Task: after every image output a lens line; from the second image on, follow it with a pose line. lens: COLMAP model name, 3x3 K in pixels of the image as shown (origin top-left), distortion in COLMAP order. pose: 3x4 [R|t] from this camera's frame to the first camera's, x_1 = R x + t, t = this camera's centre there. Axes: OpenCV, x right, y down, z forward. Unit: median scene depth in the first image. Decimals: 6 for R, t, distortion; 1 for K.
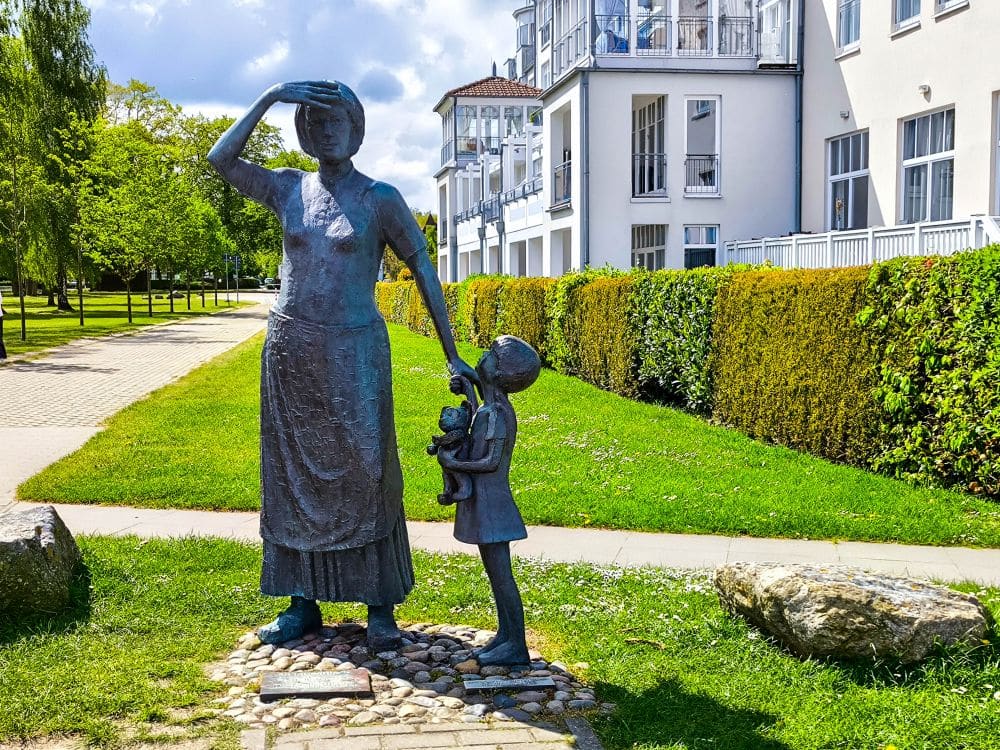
lens RADIAL K [[1350.2, 0, 500.0], [0, 1350.2, 375.0], [0, 0, 1]] dist [0.201429, -0.039979]
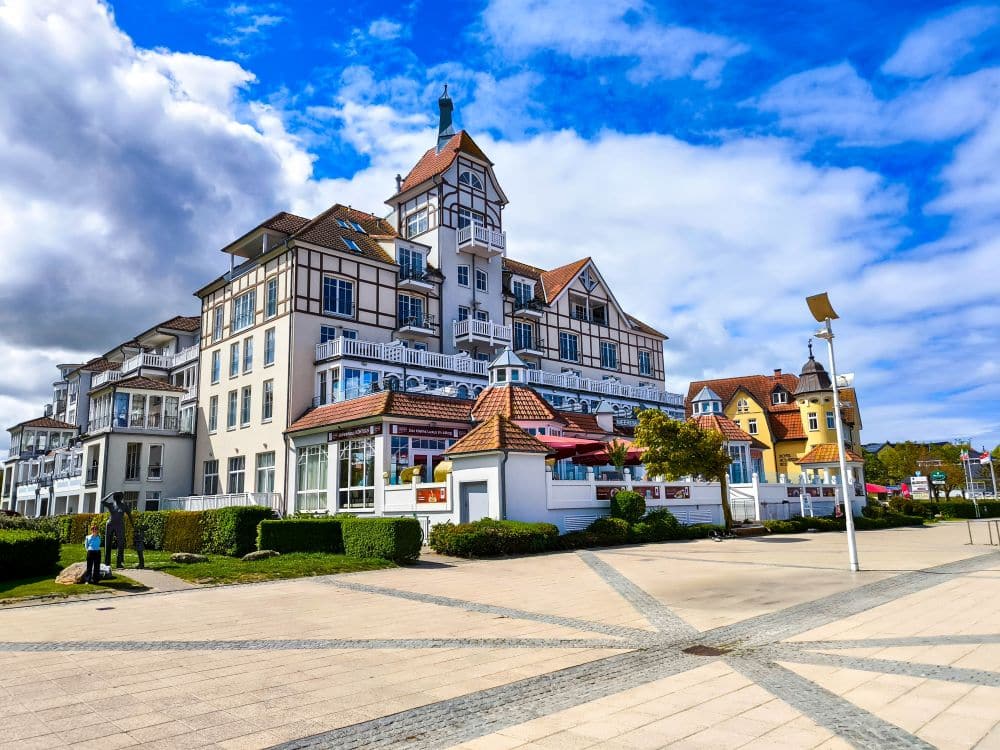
lens RADIAL K [[701.8, 0, 500.0], [0, 701.8, 375.0], [0, 0, 1]] dist [0.008537, 0.002798]
pose [[0.816242, 0.095512, 0.569760, -0.098515], [0.053012, 0.969694, -0.238501, 0.030079], [-0.575272, 0.224879, 0.786442, -0.491675]]
